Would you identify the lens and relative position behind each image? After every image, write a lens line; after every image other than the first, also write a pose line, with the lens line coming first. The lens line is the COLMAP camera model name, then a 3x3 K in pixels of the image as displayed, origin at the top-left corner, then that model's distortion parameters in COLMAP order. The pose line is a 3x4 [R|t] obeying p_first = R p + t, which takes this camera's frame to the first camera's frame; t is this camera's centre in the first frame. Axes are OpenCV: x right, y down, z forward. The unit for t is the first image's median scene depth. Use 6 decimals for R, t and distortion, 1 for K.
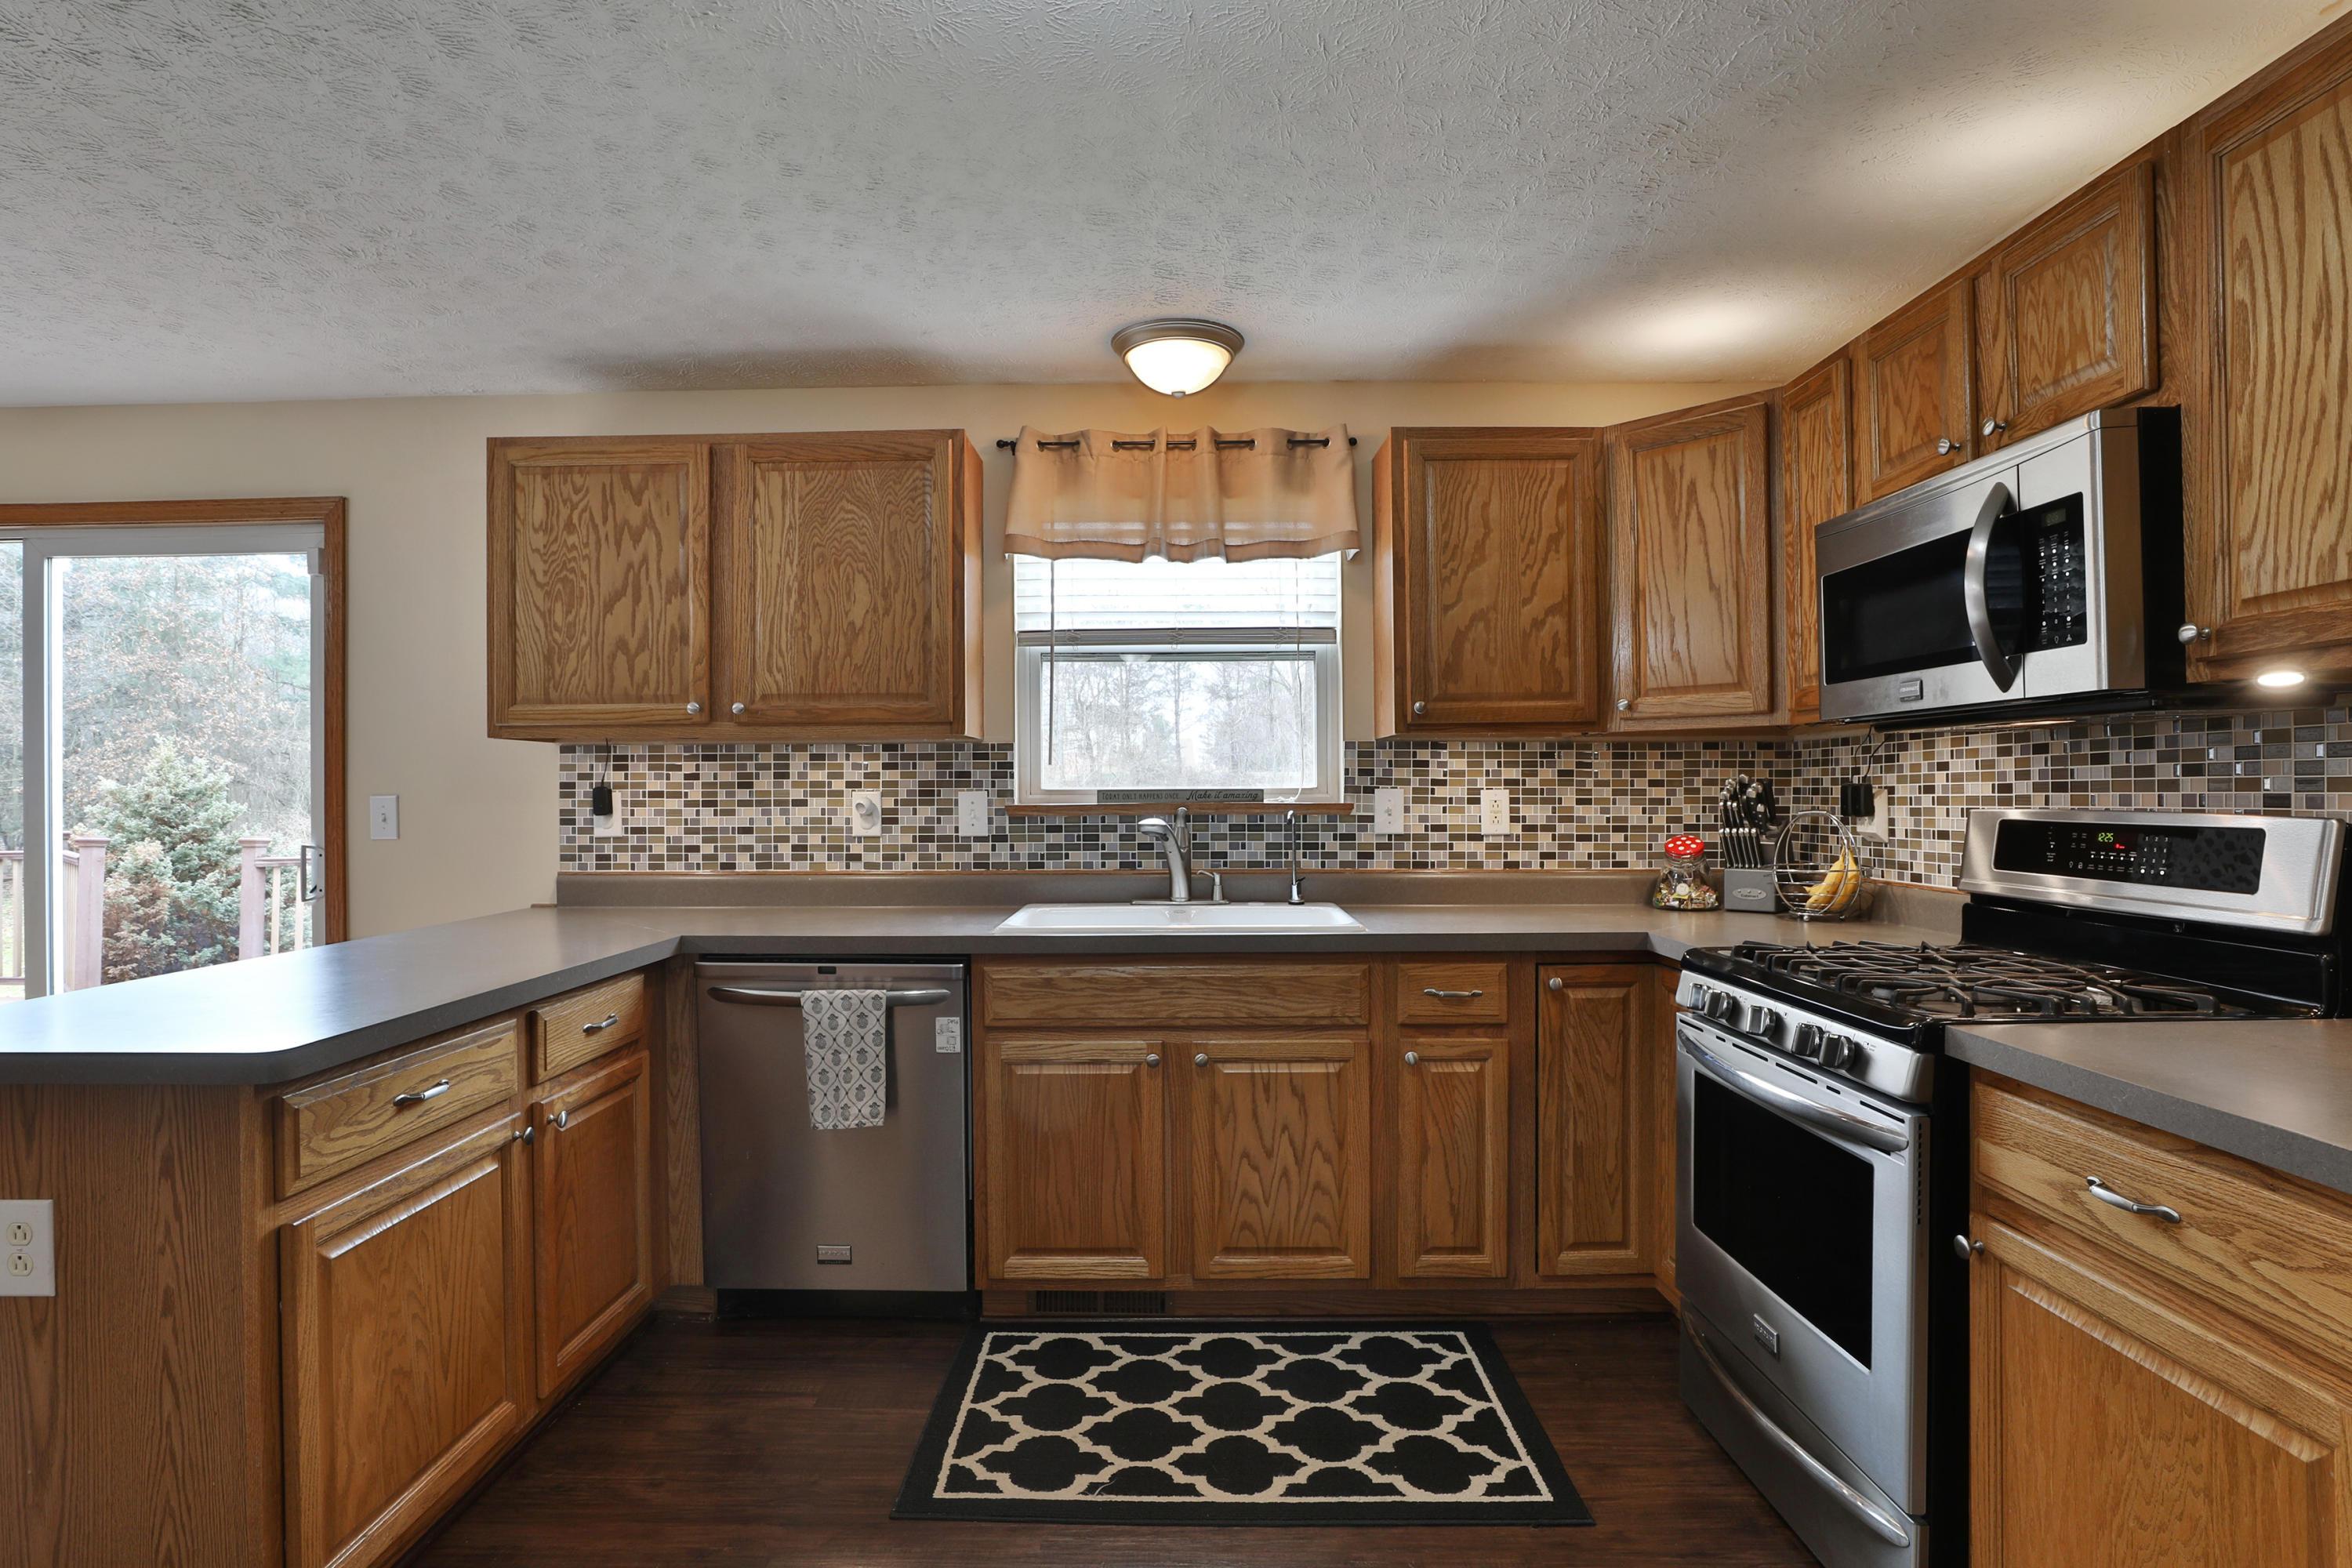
lens RADIAL K [[1183.1, 0, 1166.0], [0, 1183.1, 796.0], [0, 0, 1]] dist [0.000407, 0.000051]
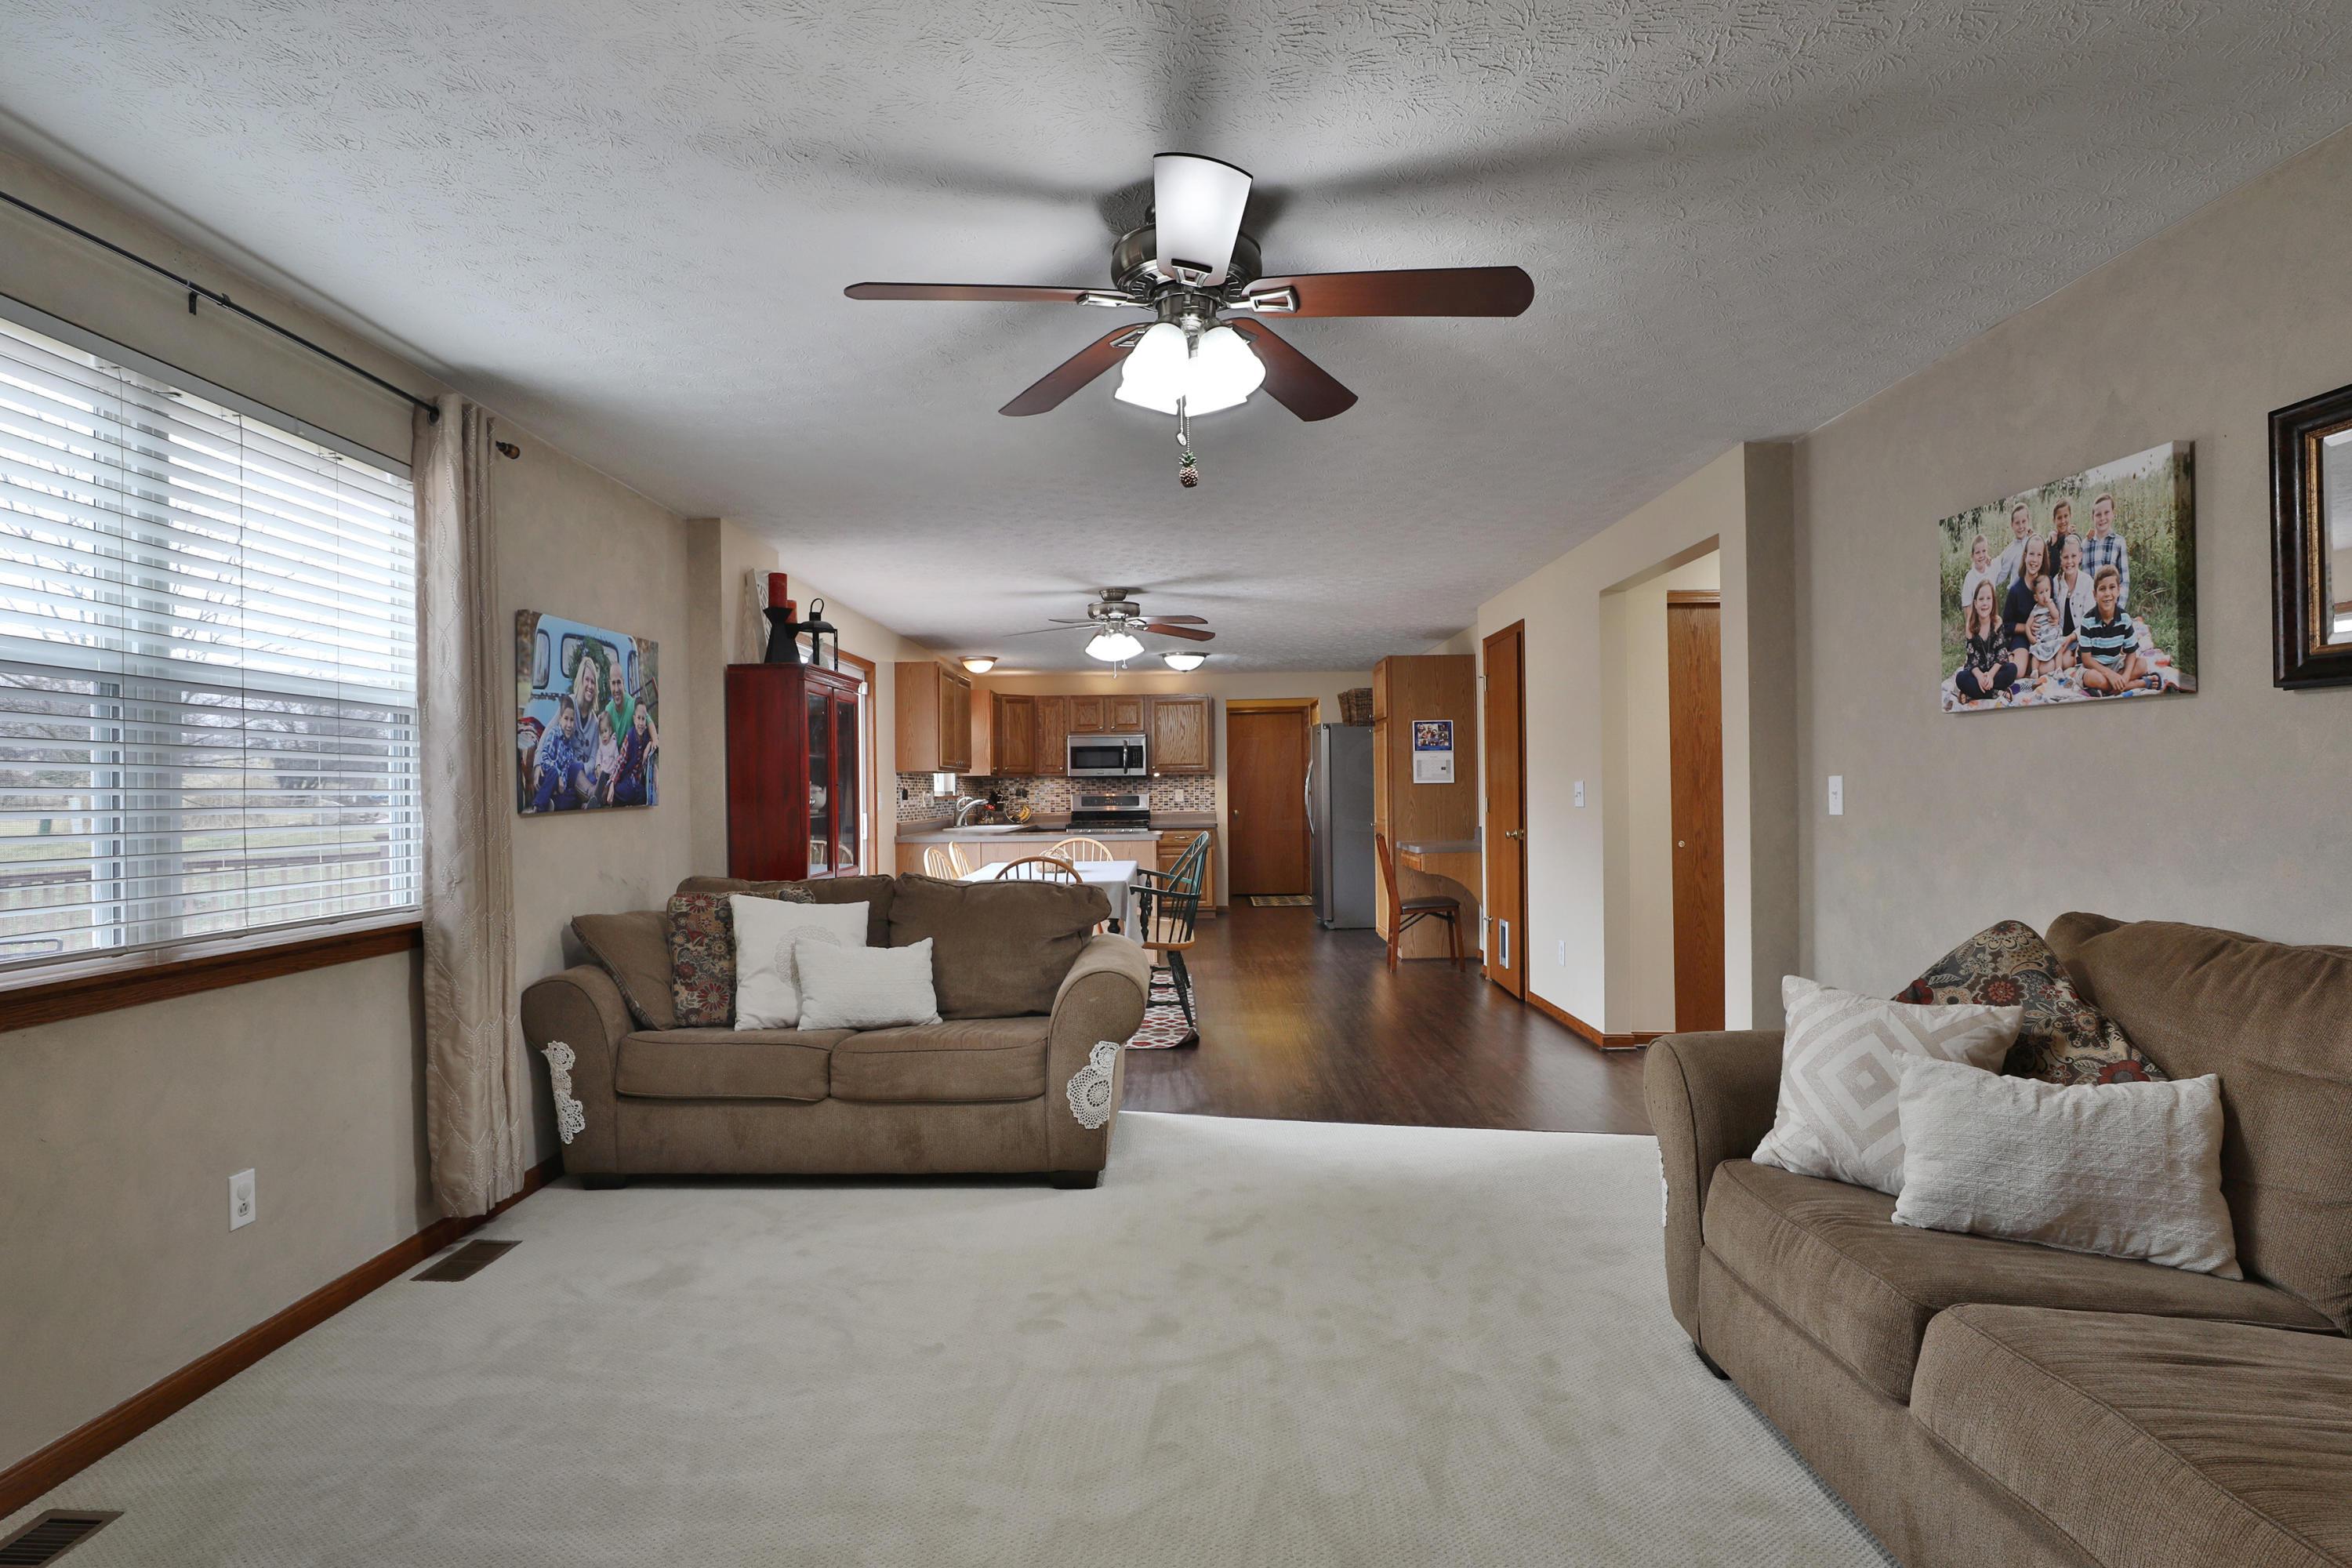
lens RADIAL K [[1183.1, 0, 1166.0], [0, 1183.1, 796.0], [0, 0, 1]] dist [0.000407, 0.000051]
pose [[-0.005081, 0.006001, 0.999969, -5.583208], [0.013165, 0.999896, -0.005934, 0.068935], [-0.999900, 0.013134, -0.005159, 0.832156]]
